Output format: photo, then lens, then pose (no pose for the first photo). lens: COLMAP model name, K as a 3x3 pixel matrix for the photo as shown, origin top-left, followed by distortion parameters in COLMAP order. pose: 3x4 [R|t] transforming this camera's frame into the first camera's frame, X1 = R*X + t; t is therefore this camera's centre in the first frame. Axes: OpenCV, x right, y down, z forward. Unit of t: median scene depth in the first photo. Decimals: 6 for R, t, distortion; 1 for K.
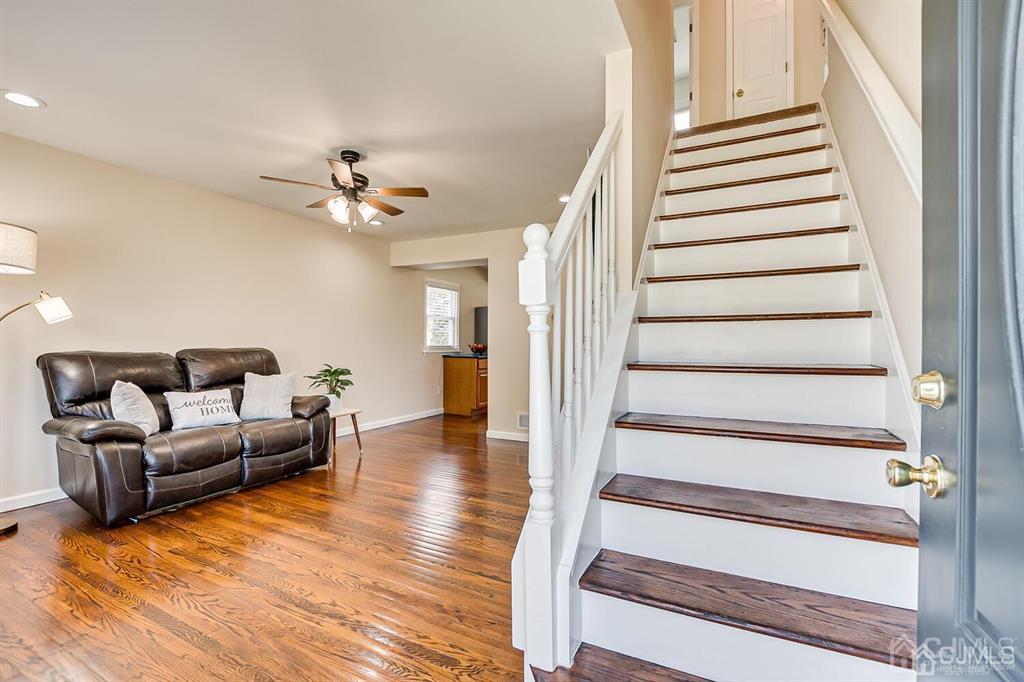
lens RADIAL K [[451.6, 0, 510.0], [0, 451.6, 347.3], [0, 0, 1]] dist [-0.019228, 0.001242]
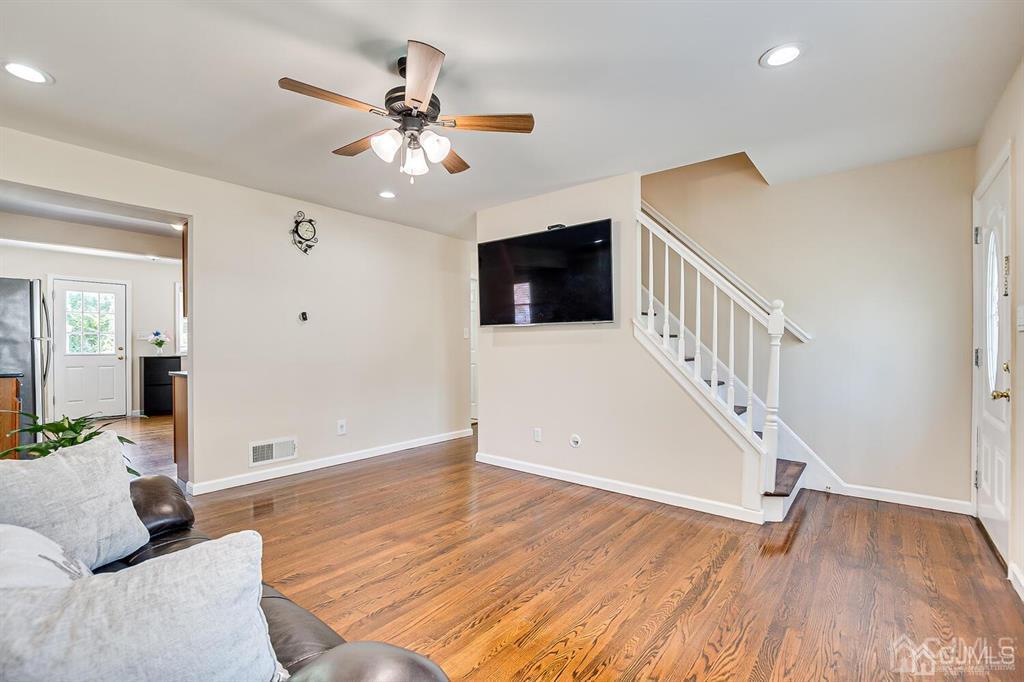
lens RADIAL K [[451.6, 0, 510.0], [0, 451.6, 347.3], [0, 0, 1]] dist [-0.019228, 0.001242]
pose [[0.210026, -0.010393, 0.977641, -0.975530], [0.007968, 0.999928, 0.008919, -0.022928], [-0.977663, 0.005917, 0.210093, 0.728104]]
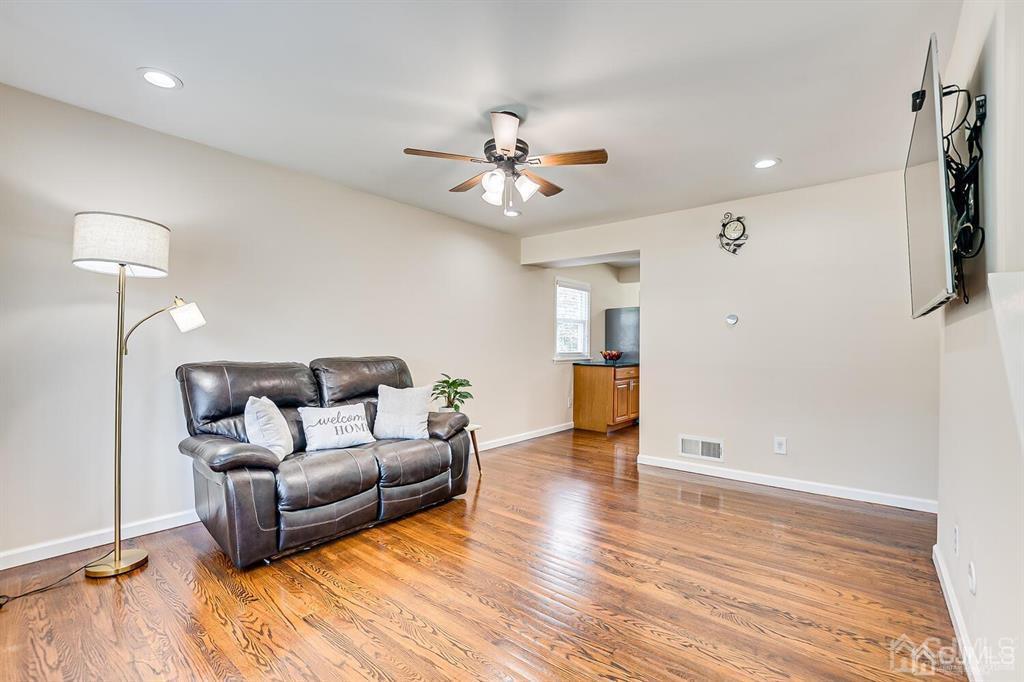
lens RADIAL K [[451.6, 0, 510.0], [0, 451.6, 347.3], [0, 0, 1]] dist [-0.019228, 0.001242]
pose [[0.976948, 0.001948, -0.213469, -0.178102], [-0.003535, 0.999969, -0.007052, -0.015190], [0.213448, 0.007644, 0.976924, 0.222729]]
